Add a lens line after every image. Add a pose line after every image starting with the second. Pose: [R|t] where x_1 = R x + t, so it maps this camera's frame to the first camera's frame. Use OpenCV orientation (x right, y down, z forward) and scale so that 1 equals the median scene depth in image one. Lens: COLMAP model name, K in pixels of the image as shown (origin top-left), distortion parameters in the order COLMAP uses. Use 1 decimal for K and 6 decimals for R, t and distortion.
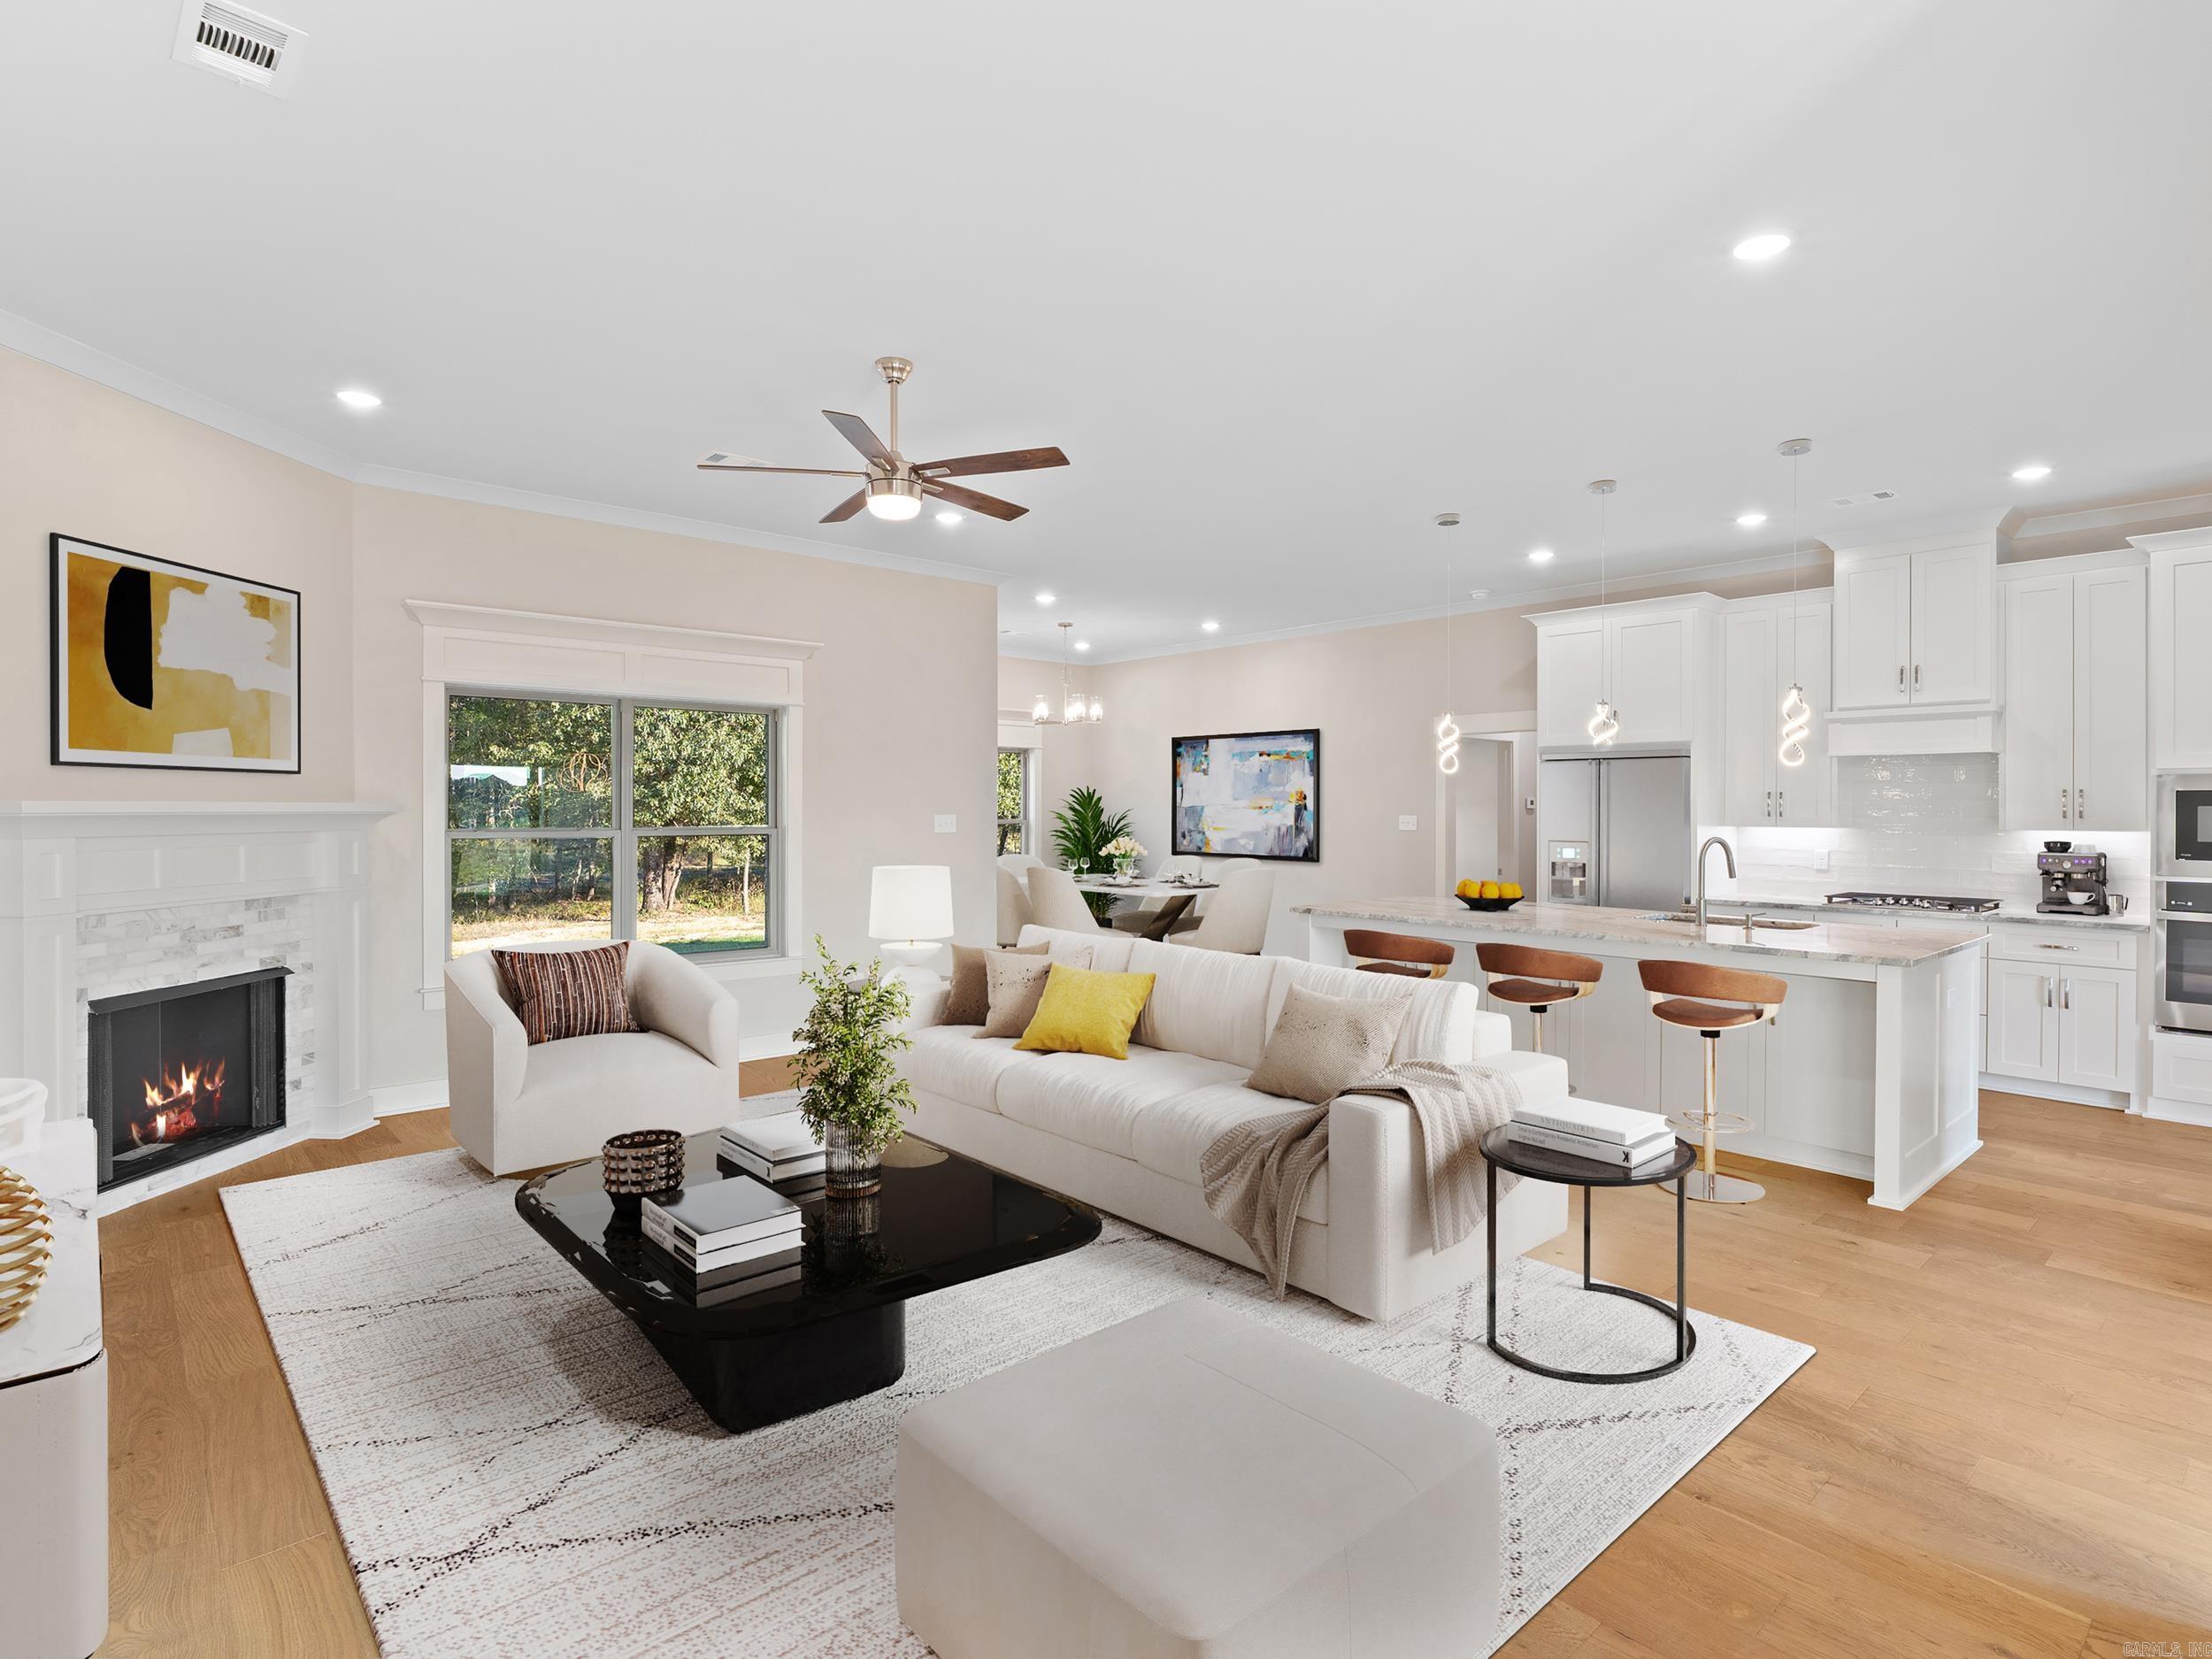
lens RADIAL K [[1129.3, 0, 1099.9], [0, 1129.3, 825.3], [0, 0, 1]] dist [-0.005712, -0.000872]
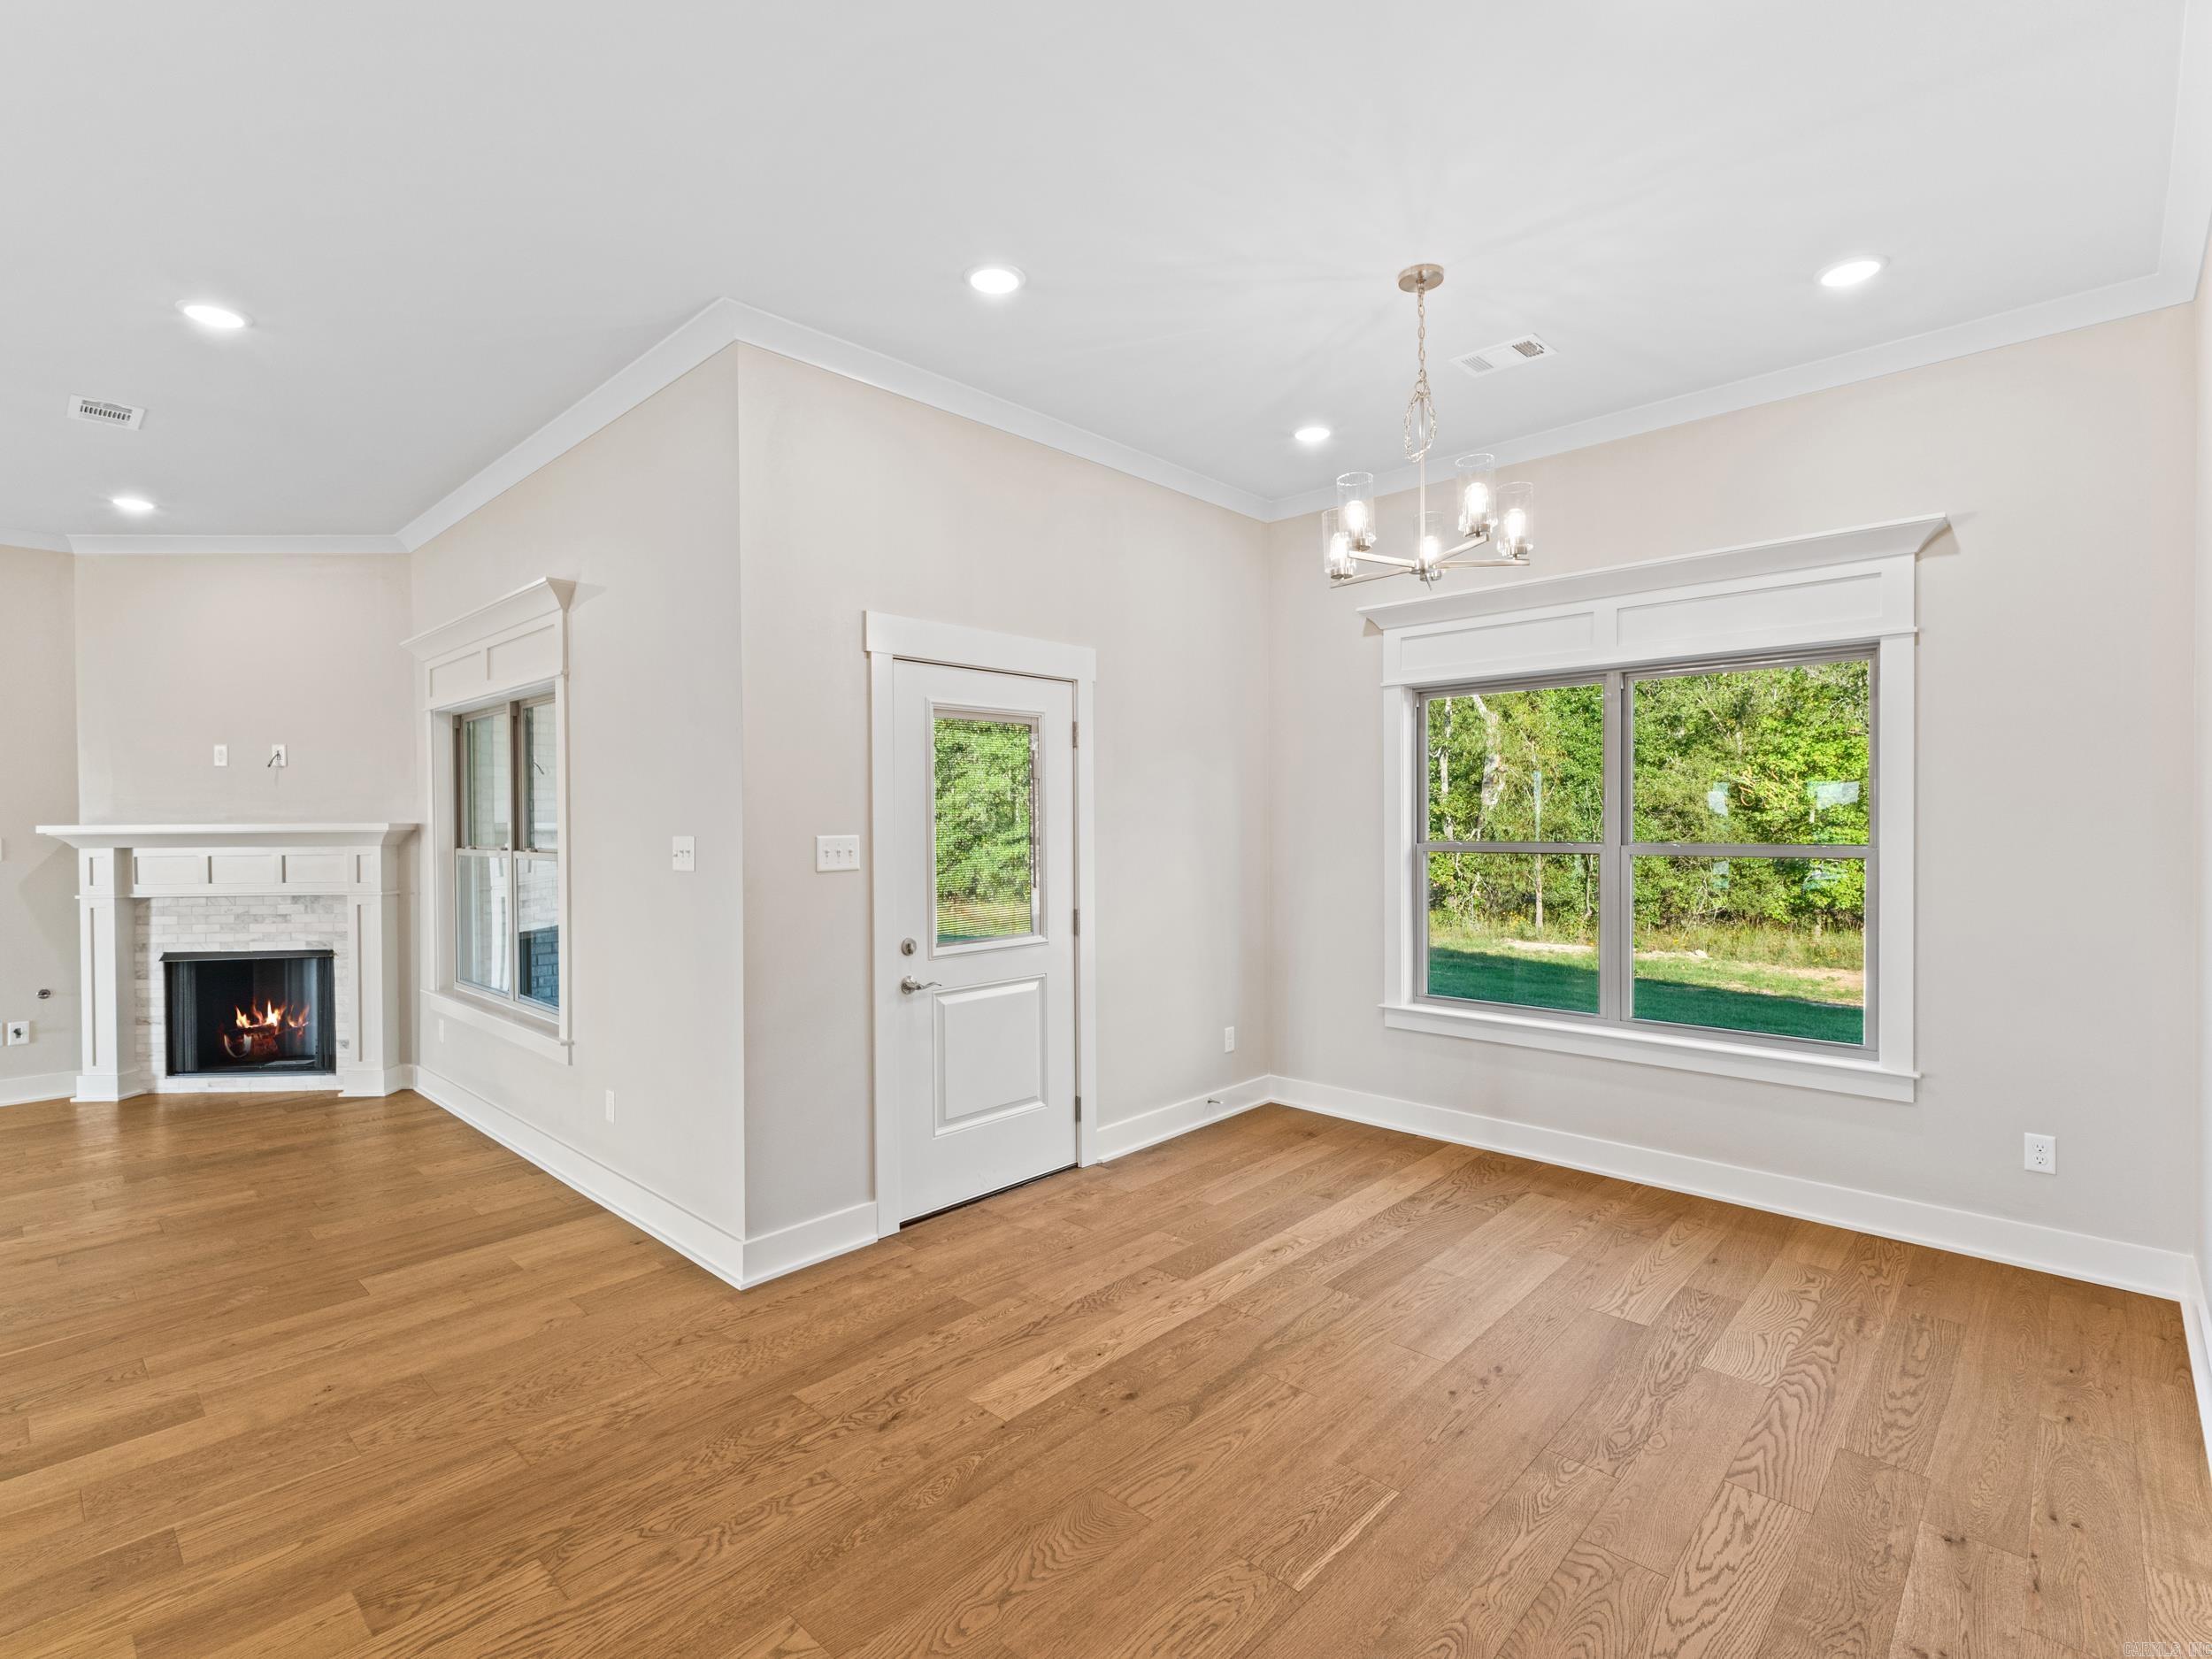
lens RADIAL K [[1049.1, 0, 1102.6], [0, 1049.1, 825.0], [0, 0, 1]] dist [0.007282, -0.001528]
pose [[0.089403, -0.000251, -0.995995, 0.577935], [-0.006086, 0.999981, -0.000799, -0.023553], [0.995977, 0.006133, 0.089400, 1.823995]]
